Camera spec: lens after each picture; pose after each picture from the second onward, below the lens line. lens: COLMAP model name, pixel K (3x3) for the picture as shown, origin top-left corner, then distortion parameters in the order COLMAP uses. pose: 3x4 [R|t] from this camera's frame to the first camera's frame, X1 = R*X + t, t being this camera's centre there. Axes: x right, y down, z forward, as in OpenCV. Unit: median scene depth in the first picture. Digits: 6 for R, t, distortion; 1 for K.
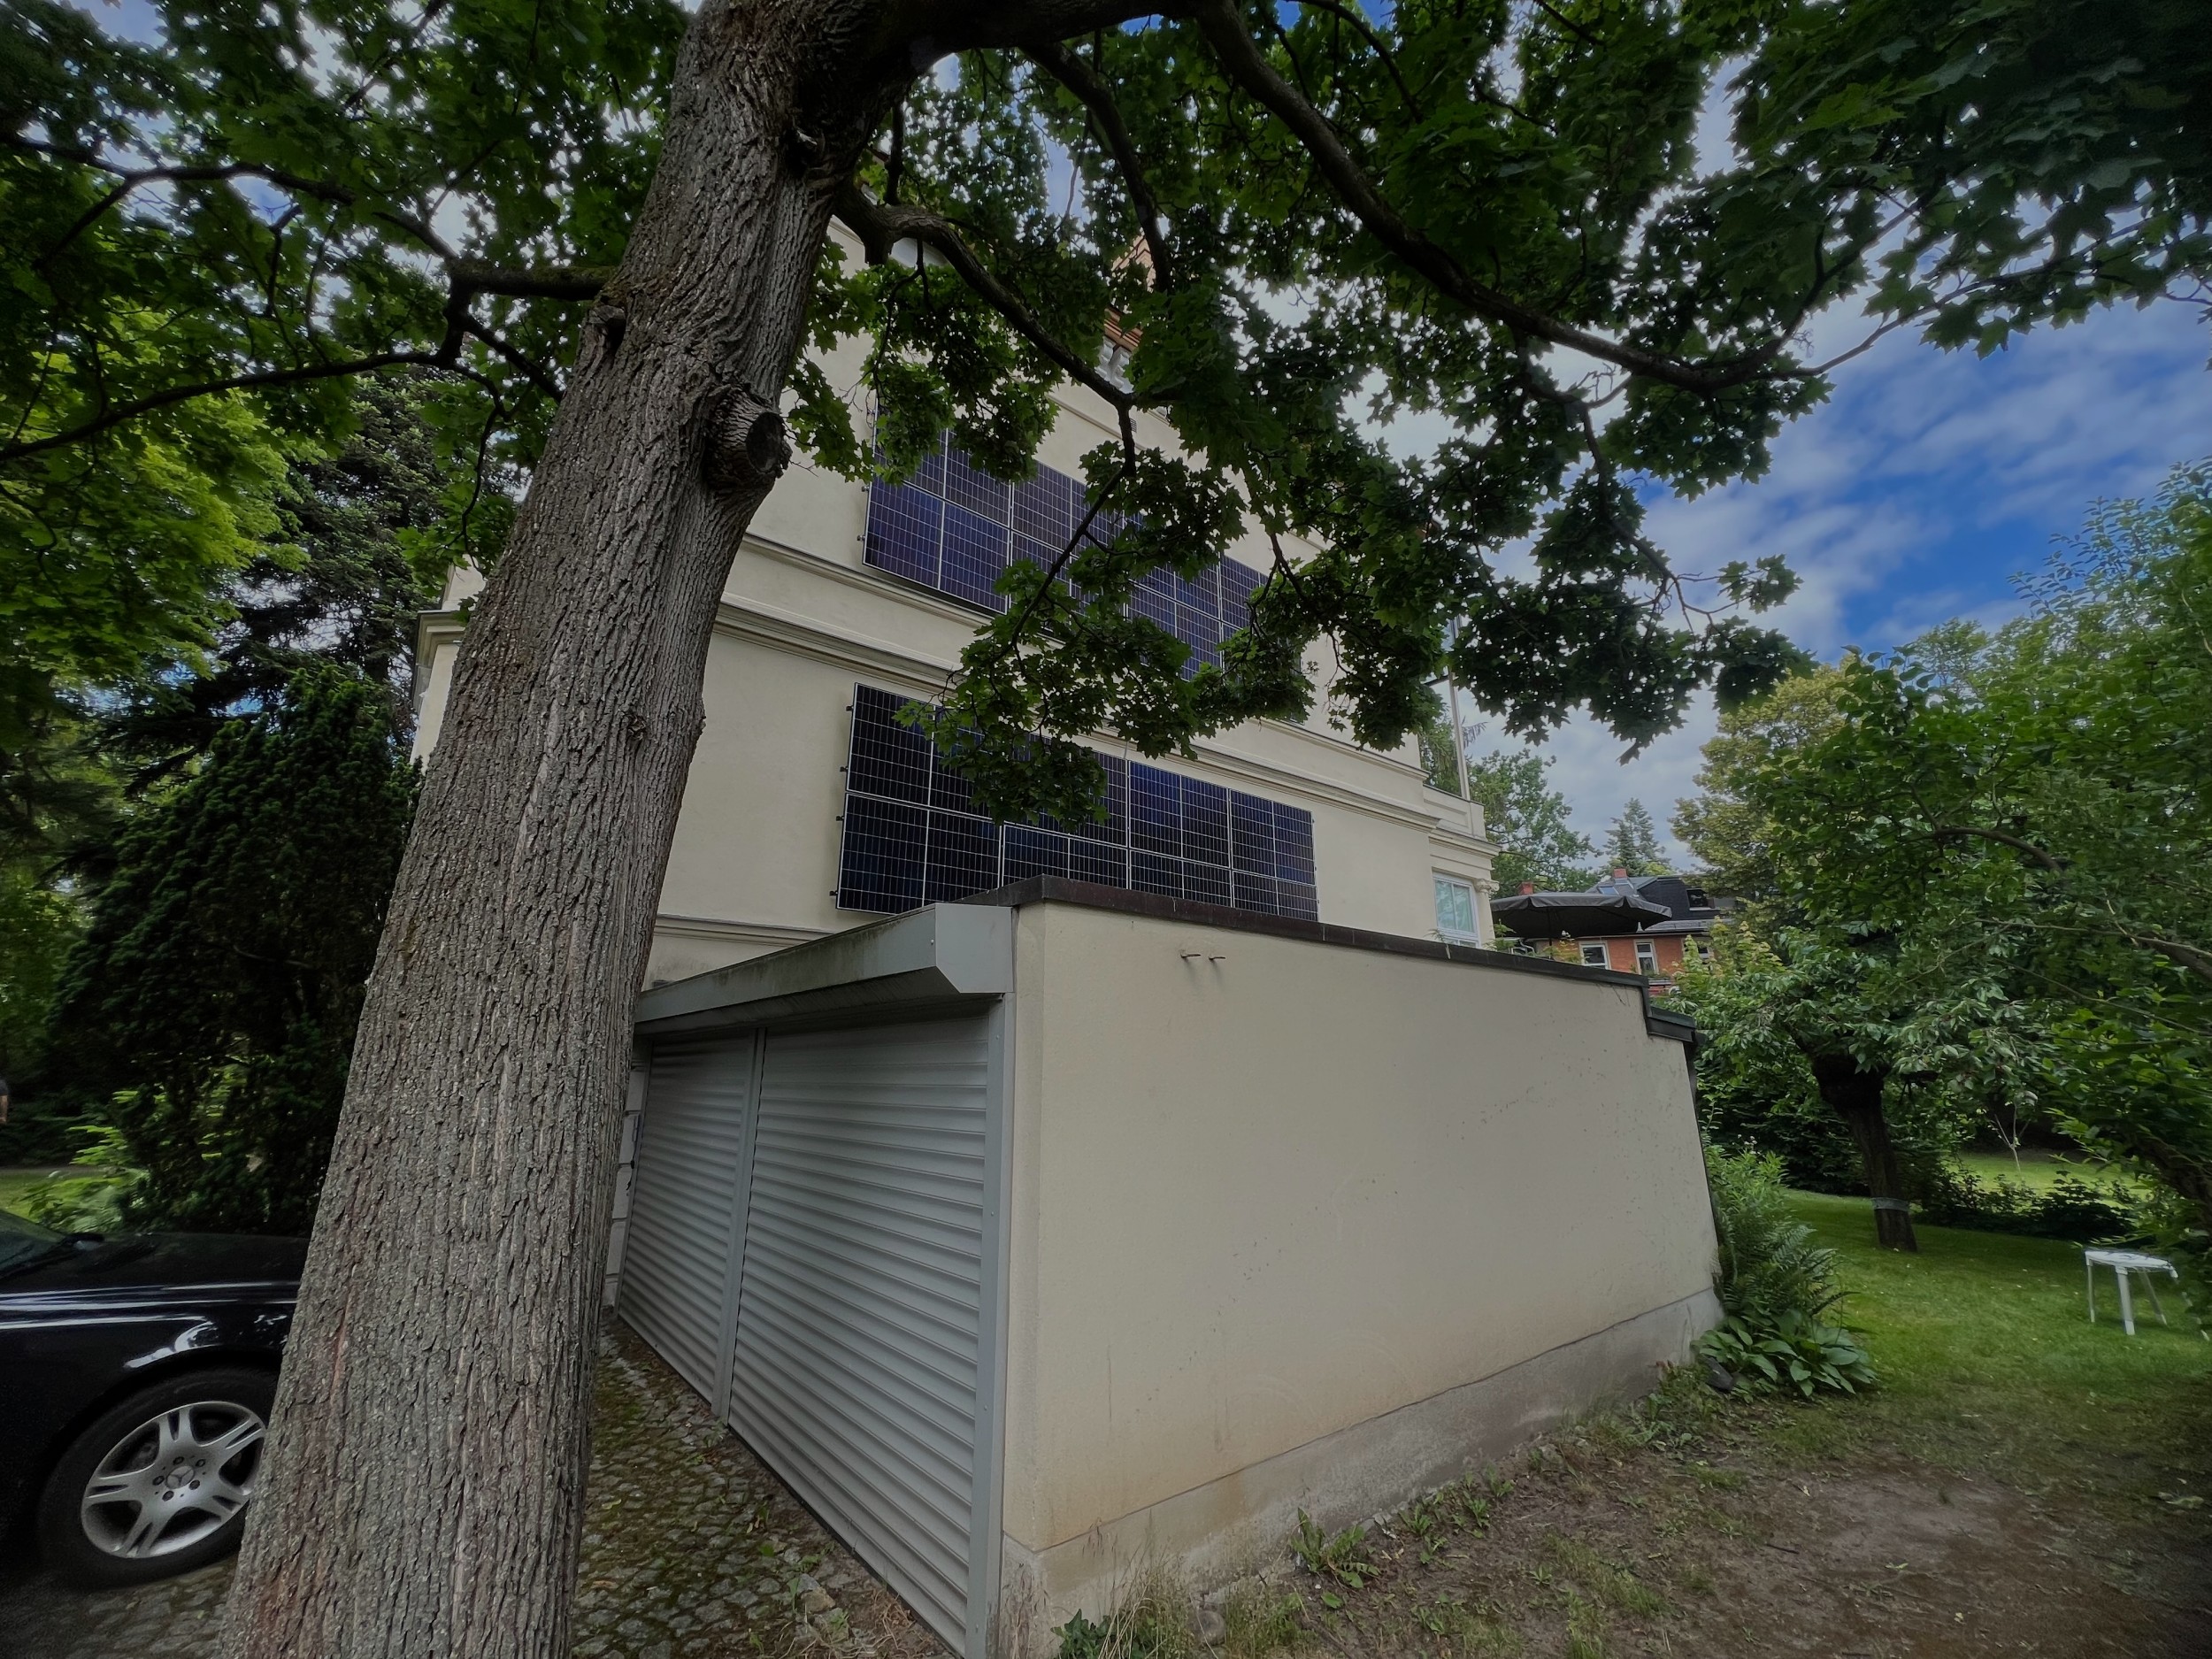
lens RADIAL K [[880.8, 0, 1110.8], [0, 880.8, 829.7], [0, 0, 1]] dist [-0.003387, 0.001477]
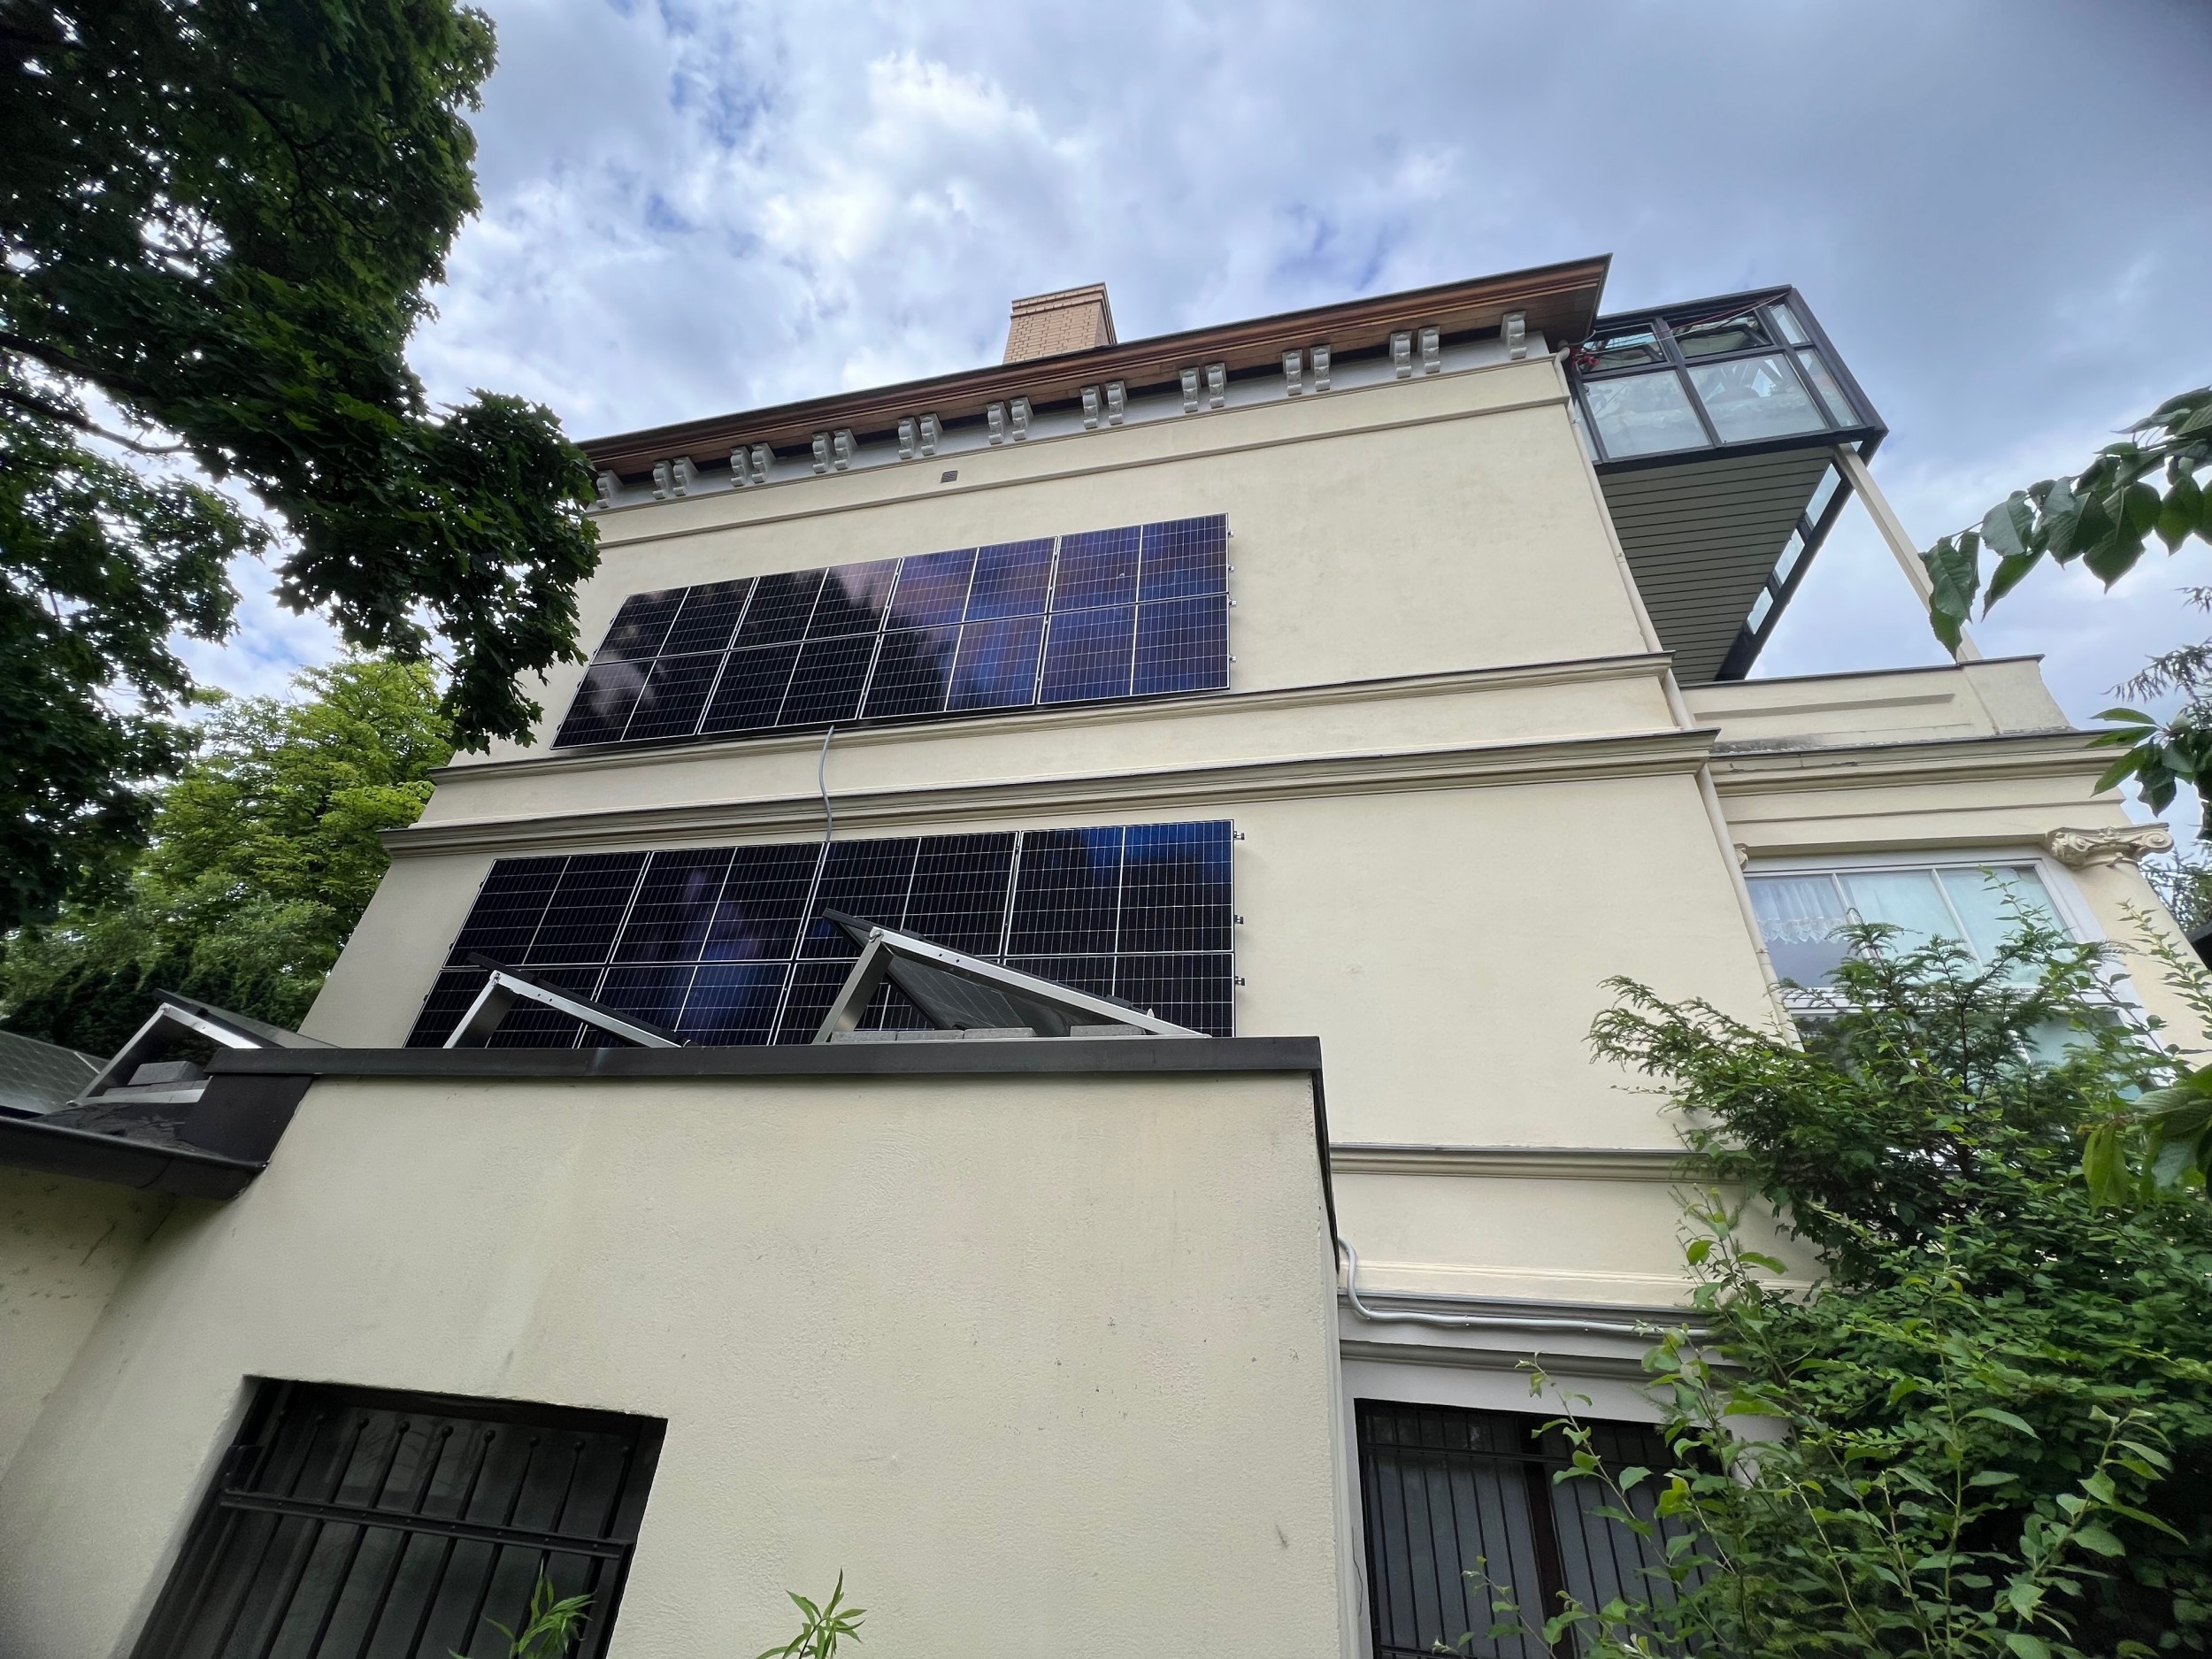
lens RADIAL K [[880.8, 0, 1104.5], [0, 880.8, 825.6], [0, 0, 1]] dist [-0.003387, 0.001477]
pose [[0.622745, -0.373798, -0.687360, 0.433248], [0.139310, 0.917434, -0.372702, 0.135817], [0.769923, 0.136342, 0.623402, 0.483531]]
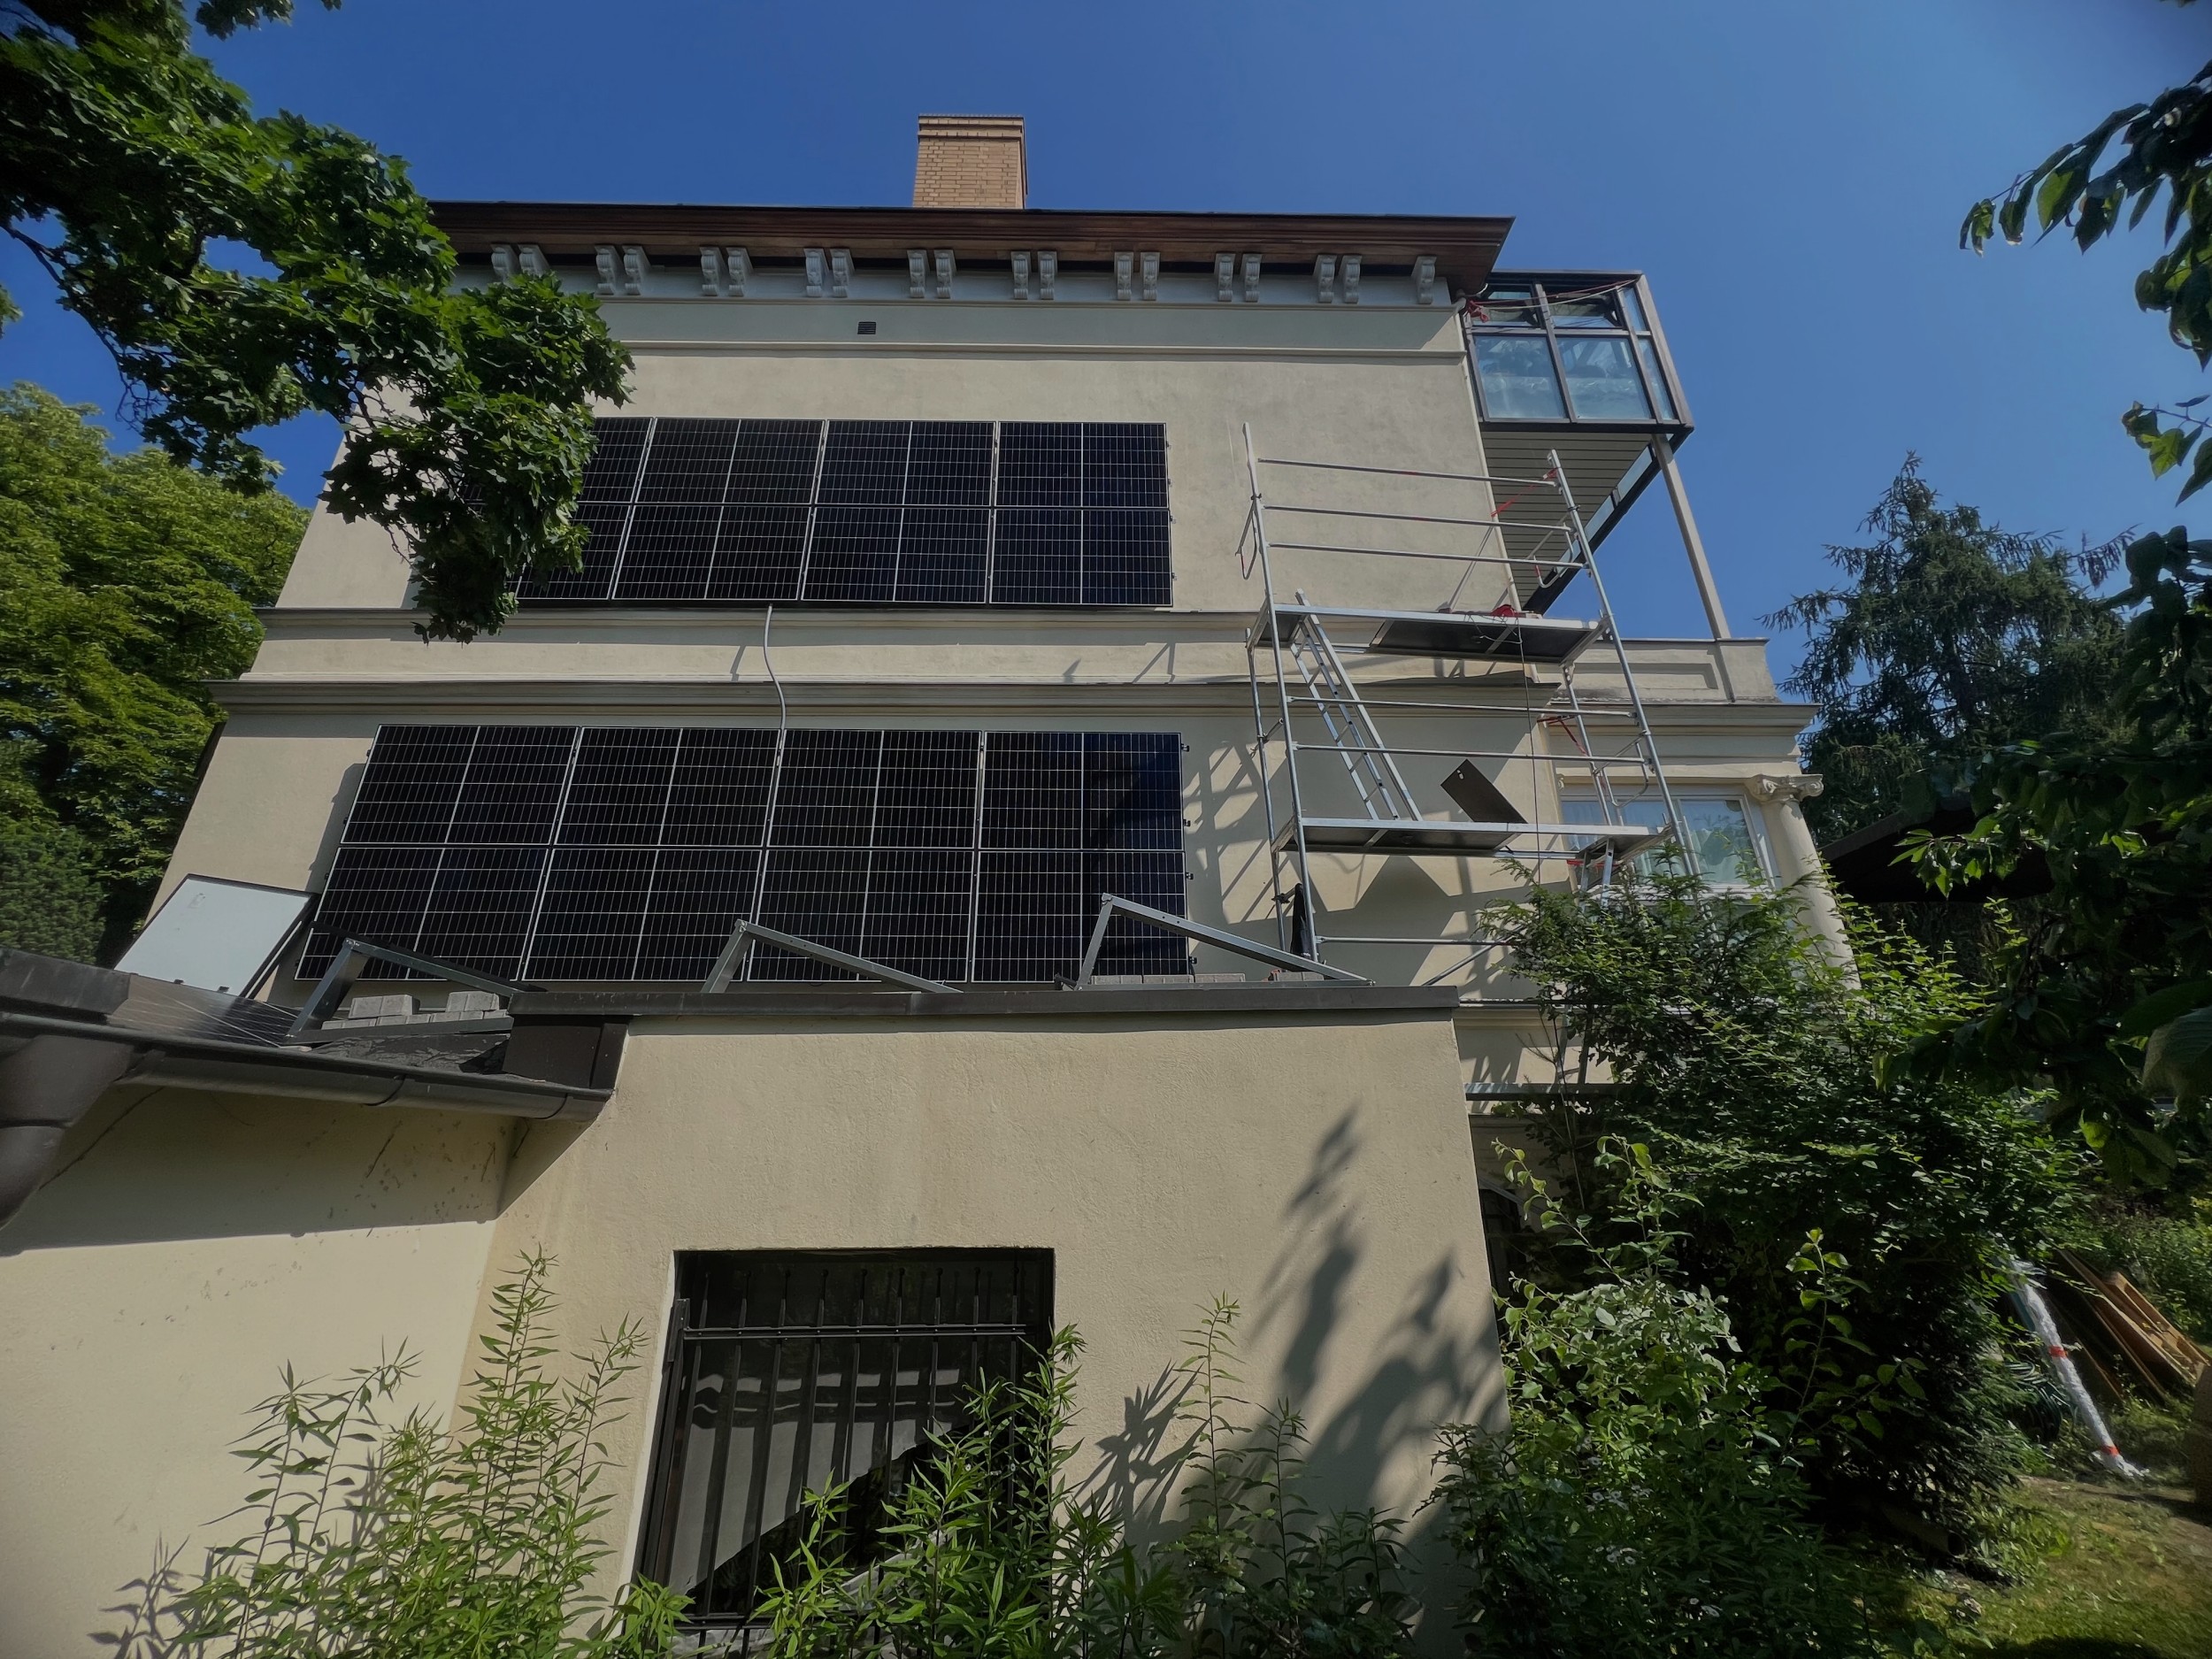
lens RADIAL K [[880.8, 0, 1105.0], [0, 880.8, 824.5], [0, 0, 1]] dist [-0.003387, 0.001477]
pose [[0.791181, -0.228178, -0.567422, 0.411325], [0.164070, 0.972973, -0.162493, 0.104290], [0.589163, 0.035465, 0.807235, 0.382701]]
